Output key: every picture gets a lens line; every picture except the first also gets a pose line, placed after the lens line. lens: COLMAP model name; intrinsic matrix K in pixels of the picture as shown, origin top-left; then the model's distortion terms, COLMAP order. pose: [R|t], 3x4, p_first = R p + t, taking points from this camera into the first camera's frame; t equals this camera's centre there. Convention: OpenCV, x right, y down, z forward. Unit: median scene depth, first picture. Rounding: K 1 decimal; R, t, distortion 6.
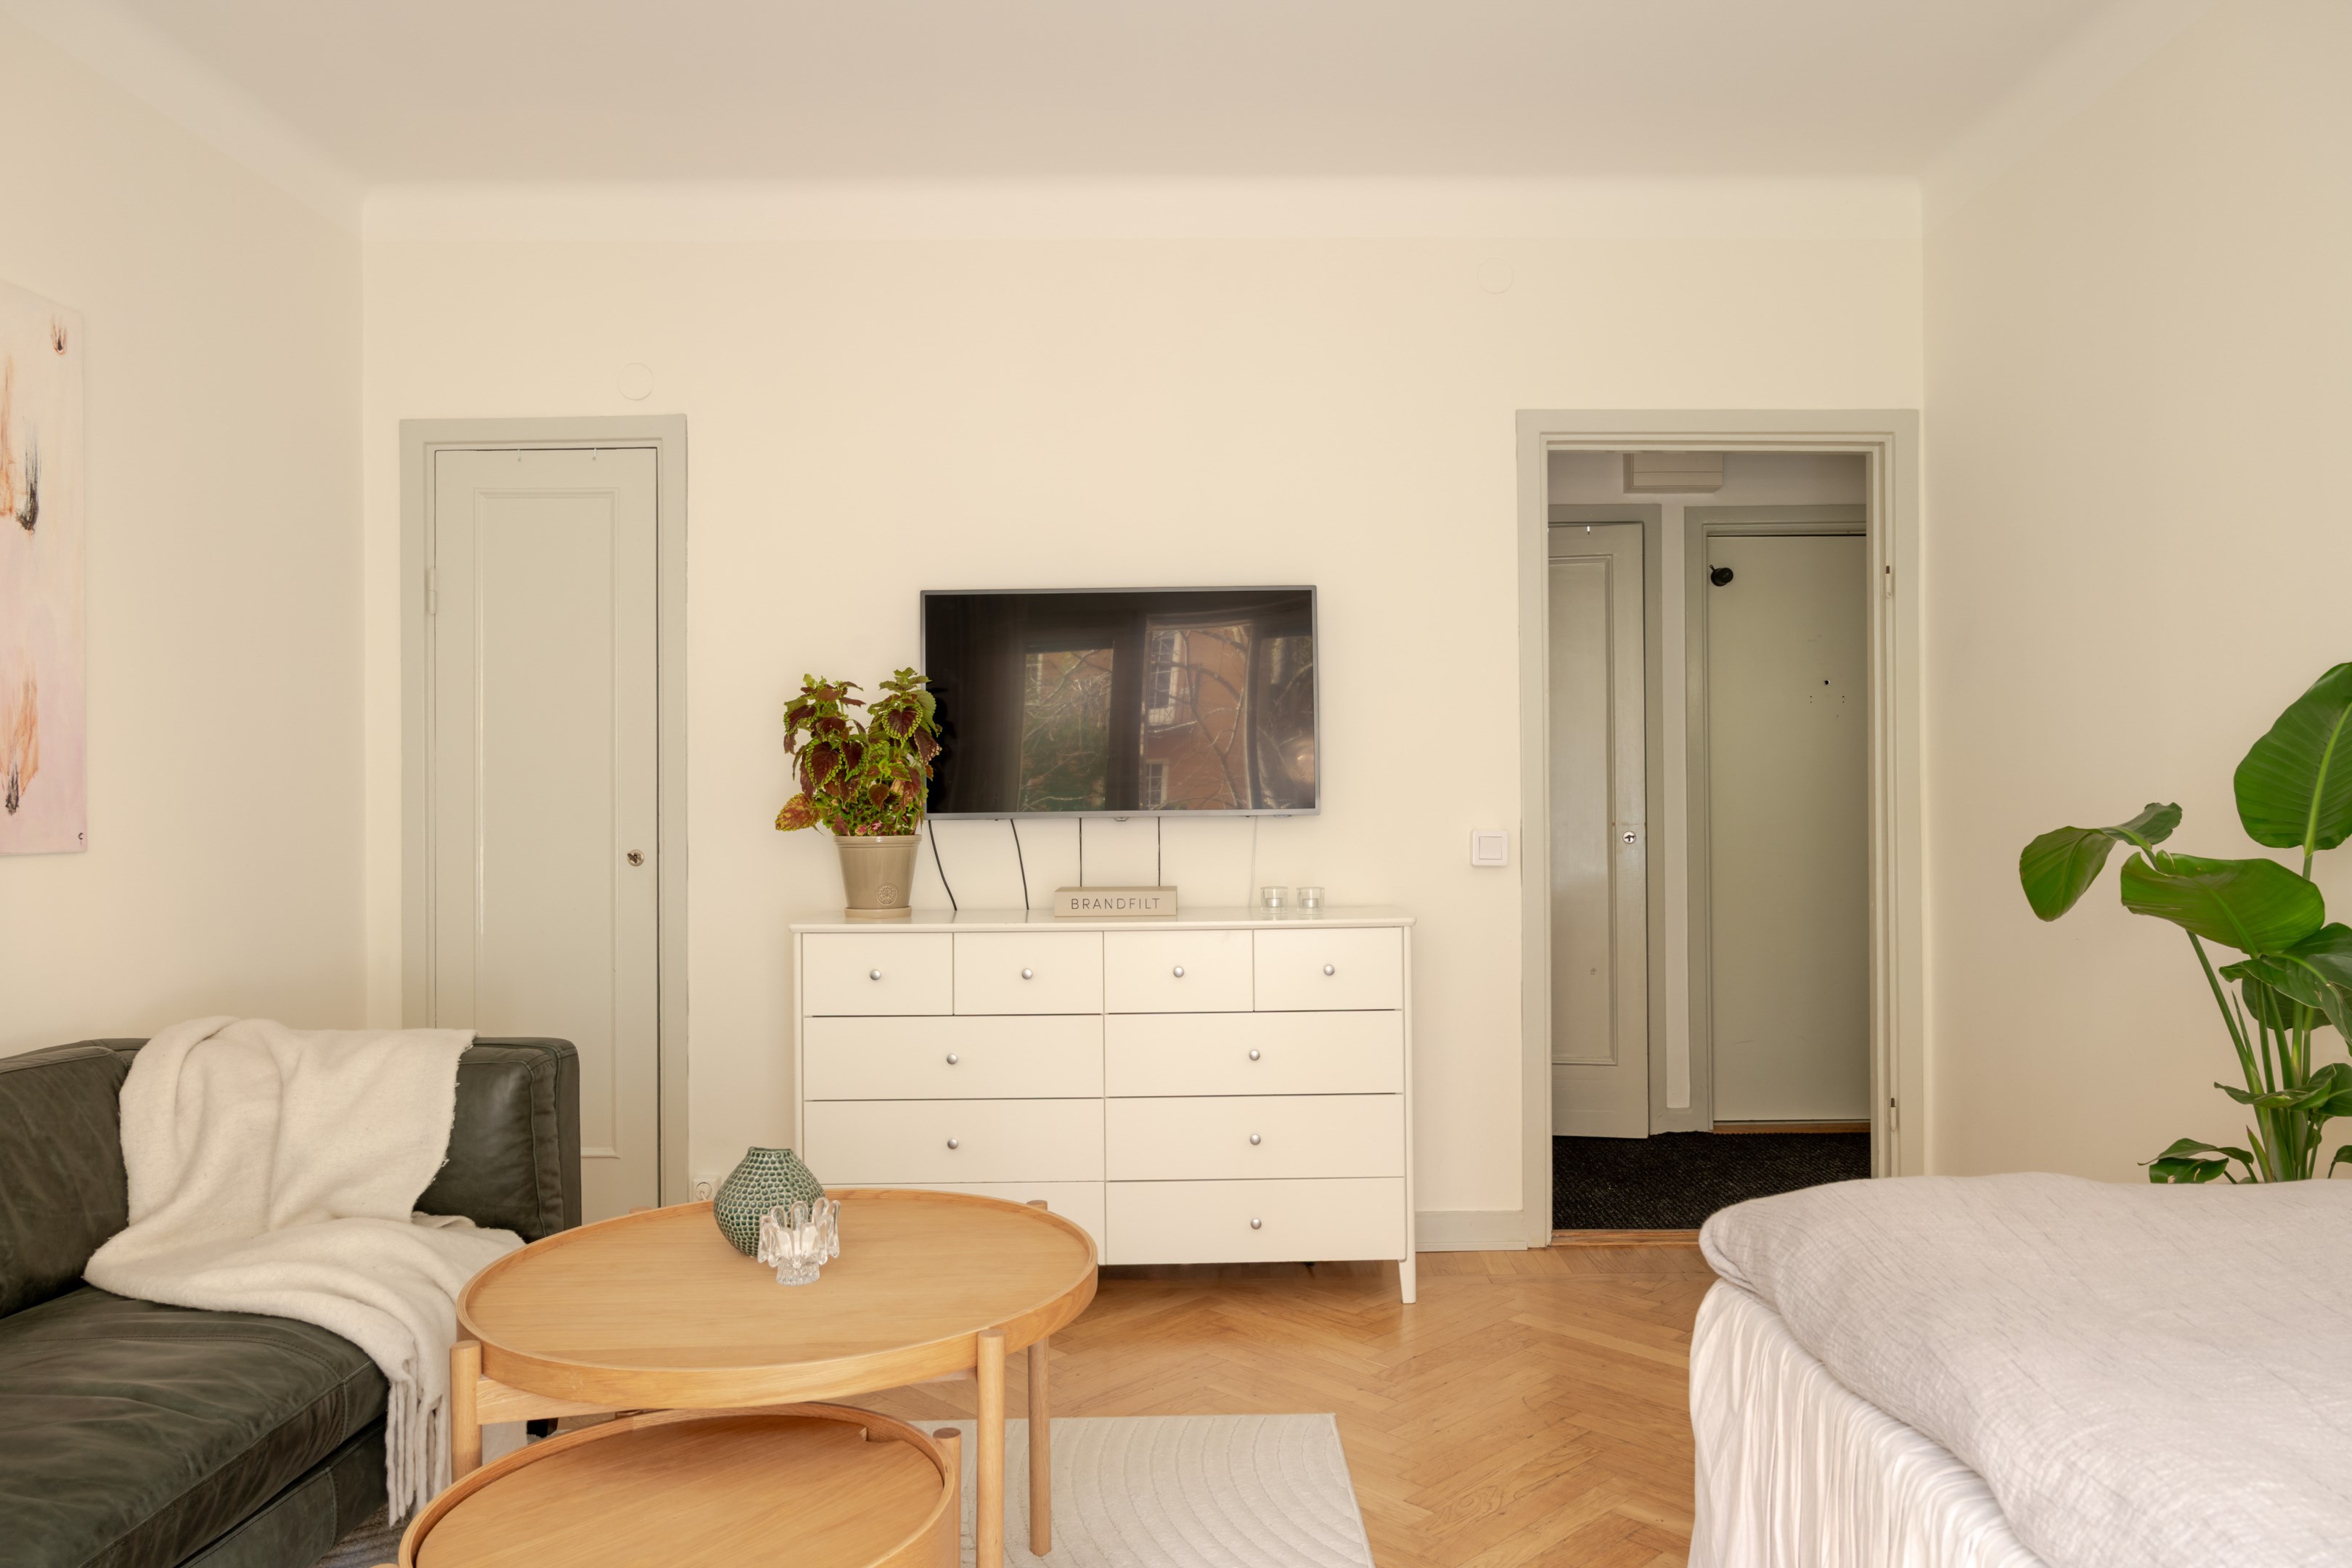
lens RADIAL K [[1582.4, 0, 1190.3], [0, 1582.4, 788.1], [0, 0, 1]] dist [-0.006515, 0.002393]
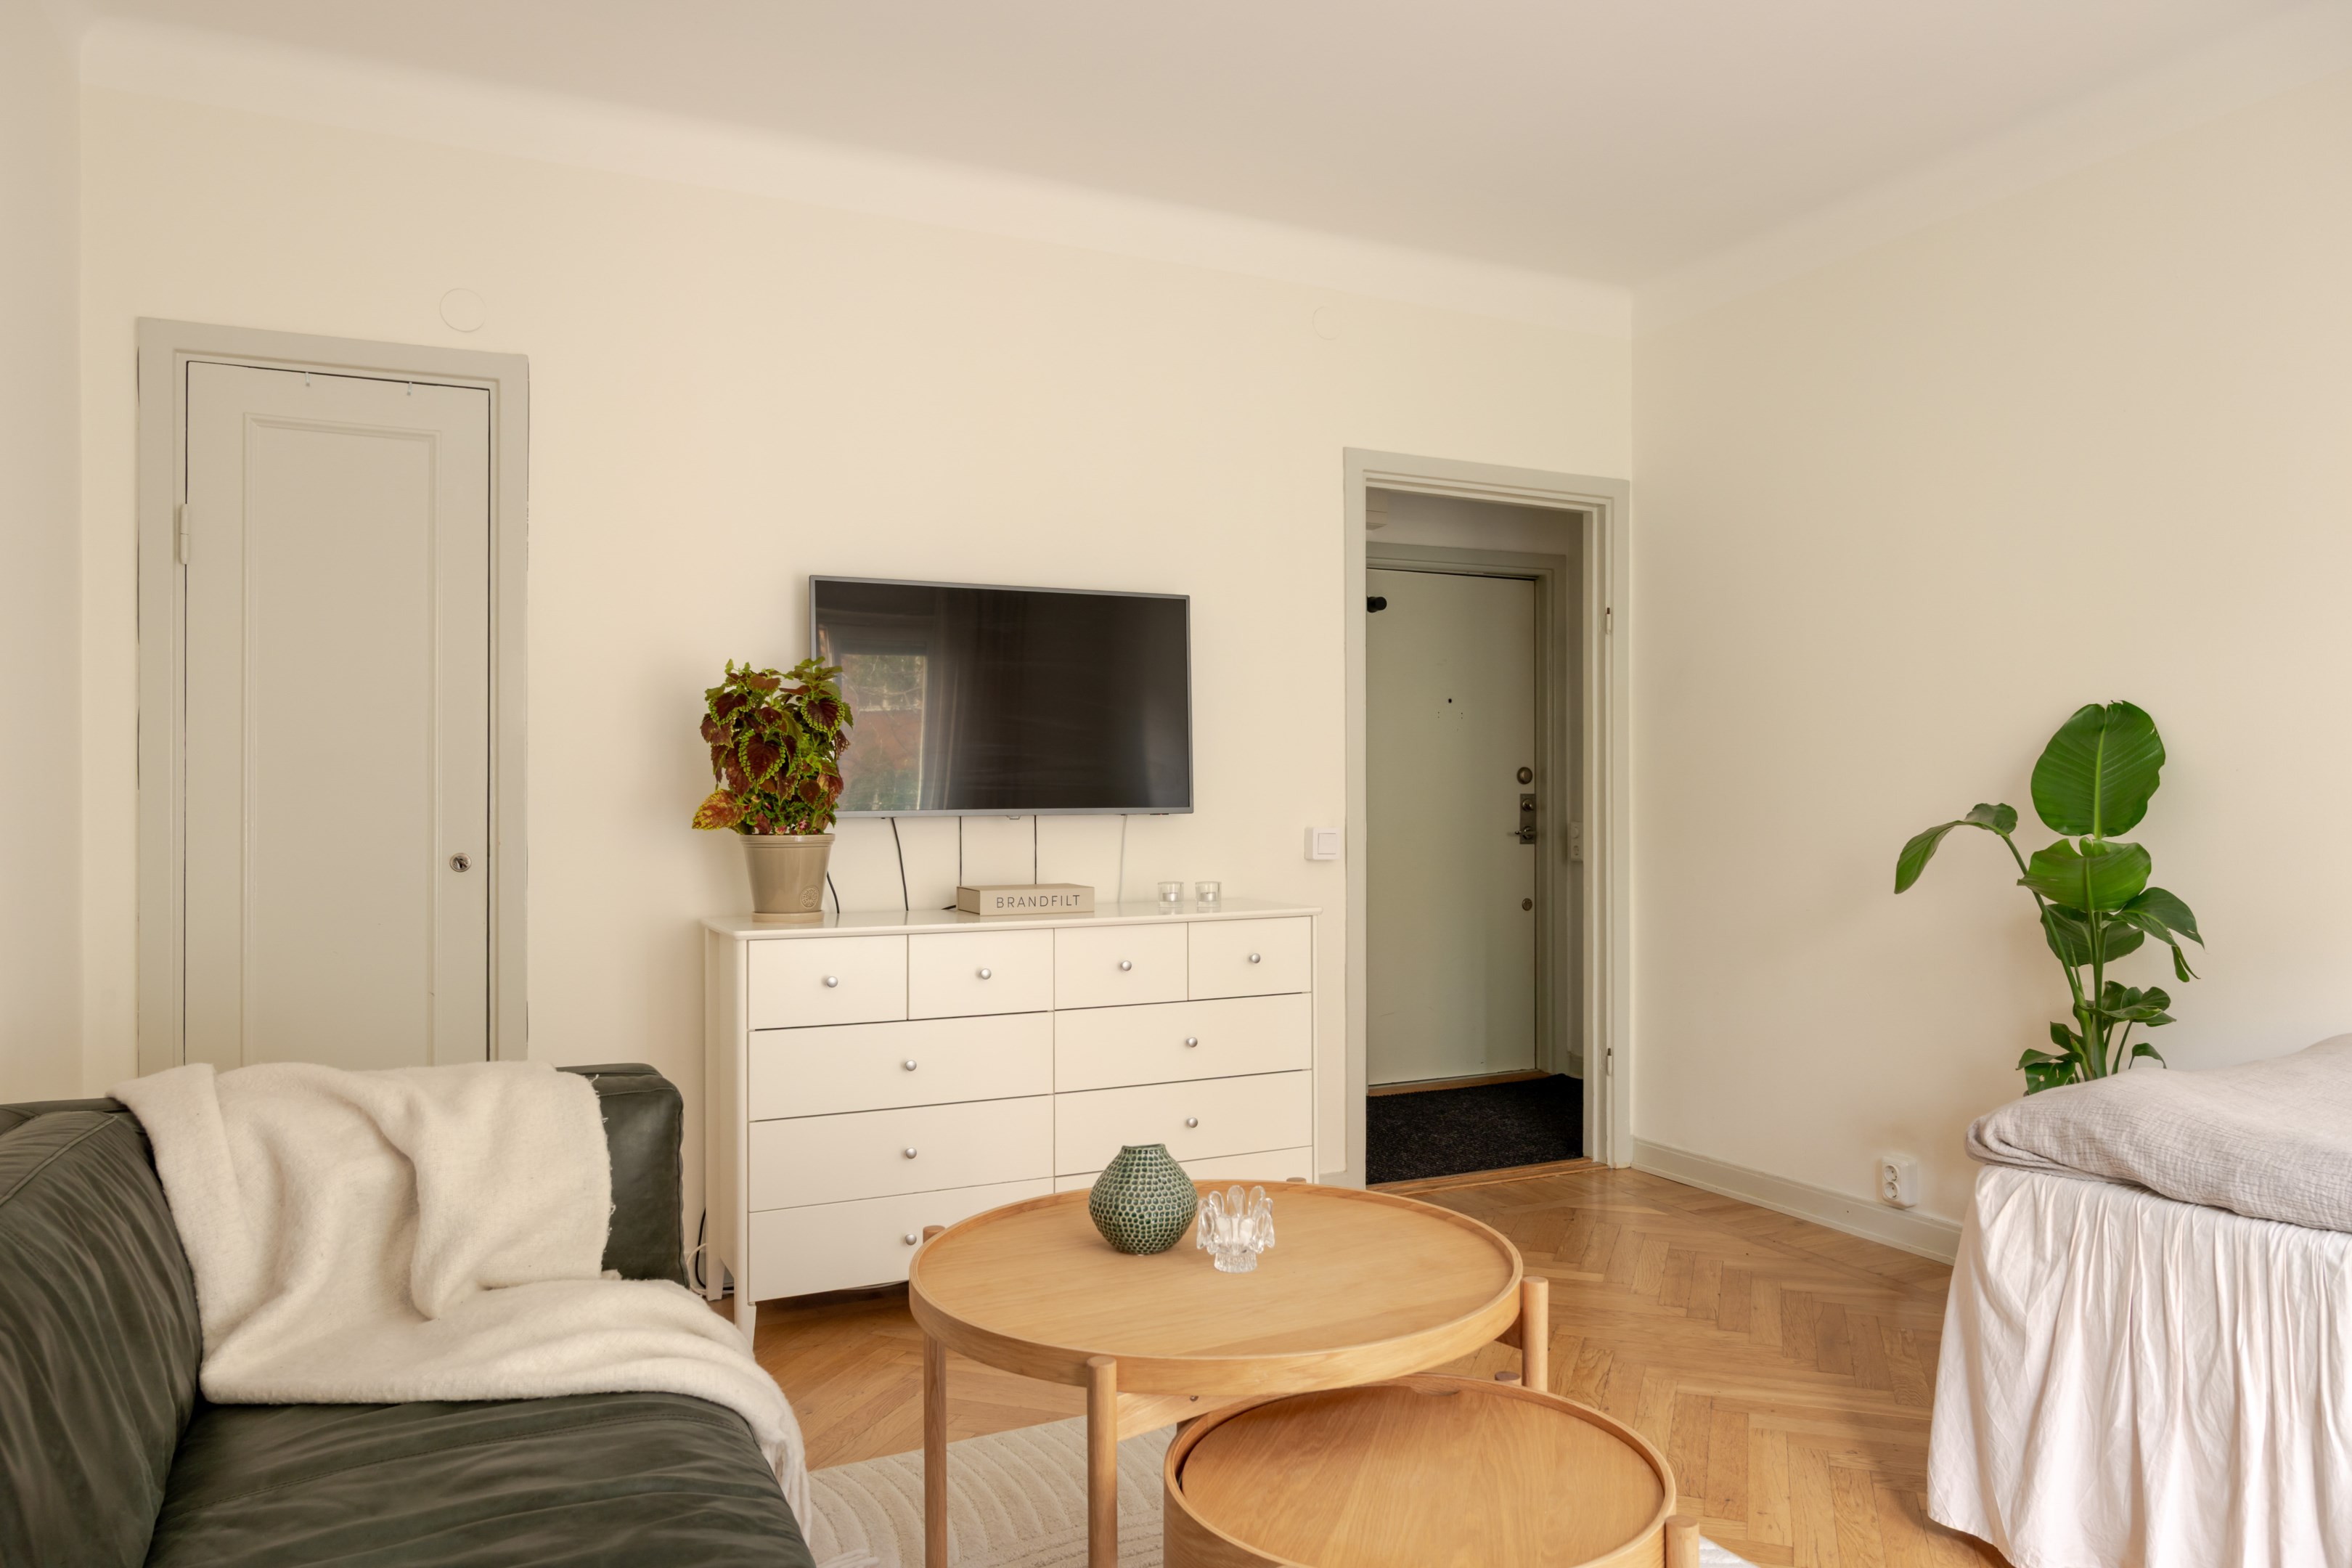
lens RADIAL K [[1603.0, 0, 1112.6], [0, 1603.0, 794.8], [0, 0, 1]] dist [-0.005419, 0.001028]
pose [[0.900851, 0.006556, 0.434079, -0.436039], [-0.007152, 0.999974, -0.000260, 0.005256], [-0.434070, -0.002870, 0.900875, 0.062554]]
